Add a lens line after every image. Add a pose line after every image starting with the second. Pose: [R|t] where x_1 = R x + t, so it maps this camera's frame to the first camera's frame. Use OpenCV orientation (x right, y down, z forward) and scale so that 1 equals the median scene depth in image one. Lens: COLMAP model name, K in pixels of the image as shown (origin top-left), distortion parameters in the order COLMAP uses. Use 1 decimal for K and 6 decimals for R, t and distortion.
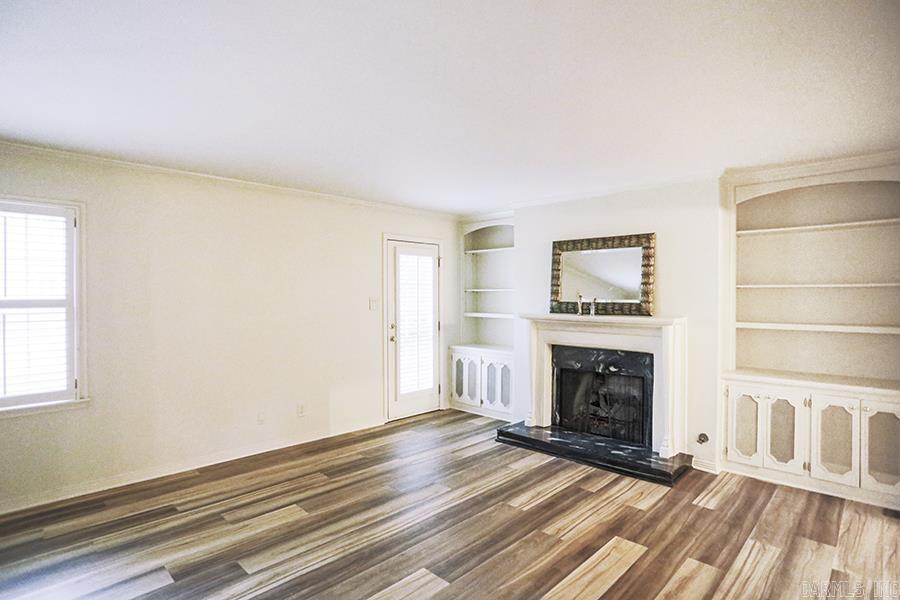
lens RADIAL K [[464.0, 0, 440.7], [0, 464.0, 301.8], [0, 0, 1]] dist [-0.058130, 0.021097]
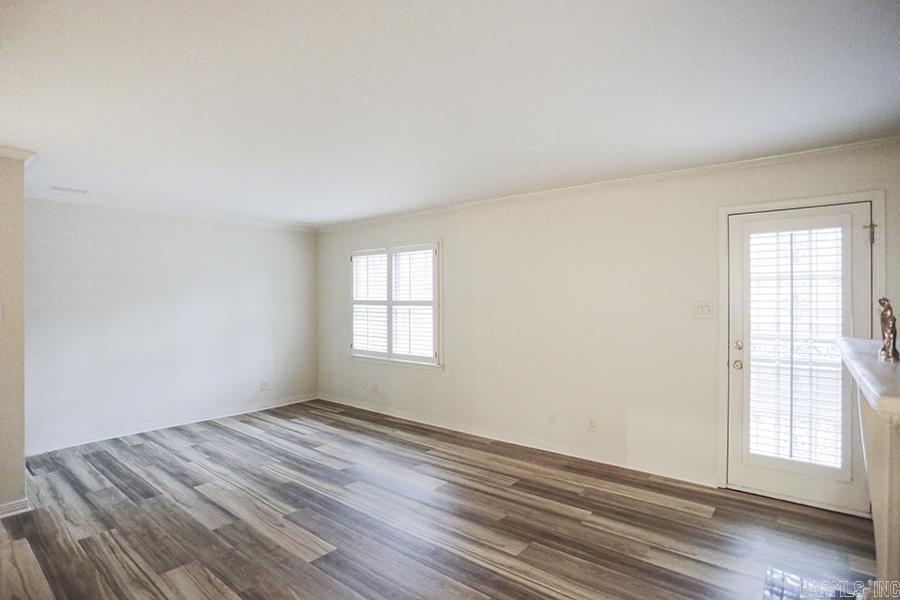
lens RADIAL K [[464.0, 0, 440.7], [0, 464.0, 301.8], [0, 0, 1]] dist [-0.058130, 0.021097]
pose [[0.098203, 0.004548, -0.995156, 0.691037], [-0.013963, 0.999897, 0.003192, -0.006174], [0.995068, 0.013582, 0.098257, 0.736774]]
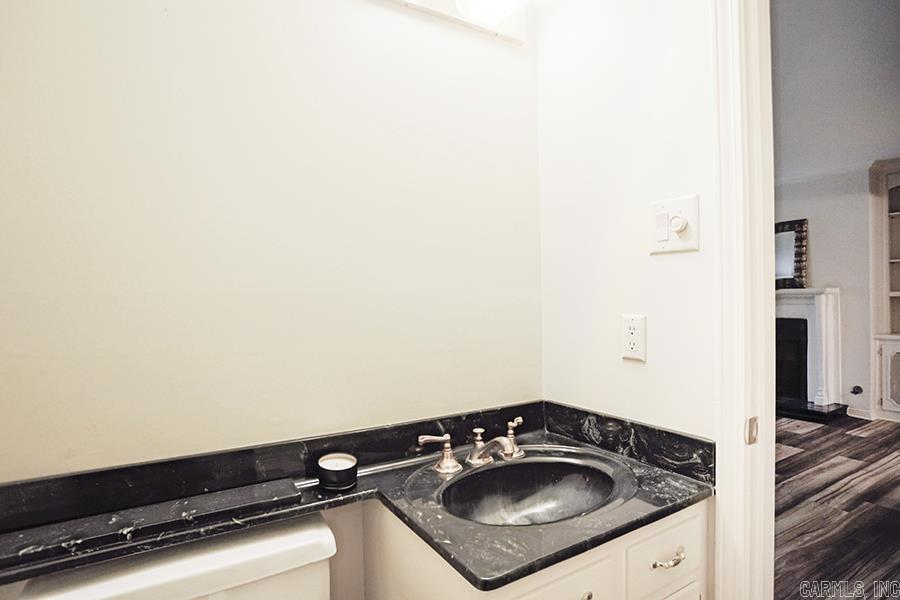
lens RADIAL K [[464.0, 0, 440.7], [0, 464.0, 301.8], [0, 0, 1]] dist [-0.058130, 0.021097]
pose [[0.967978, -0.010128, -0.250832, -0.174816], [0.008116, 0.999926, -0.009055, 0.073460], [0.250906, 0.006729, 0.967988, -0.396656]]
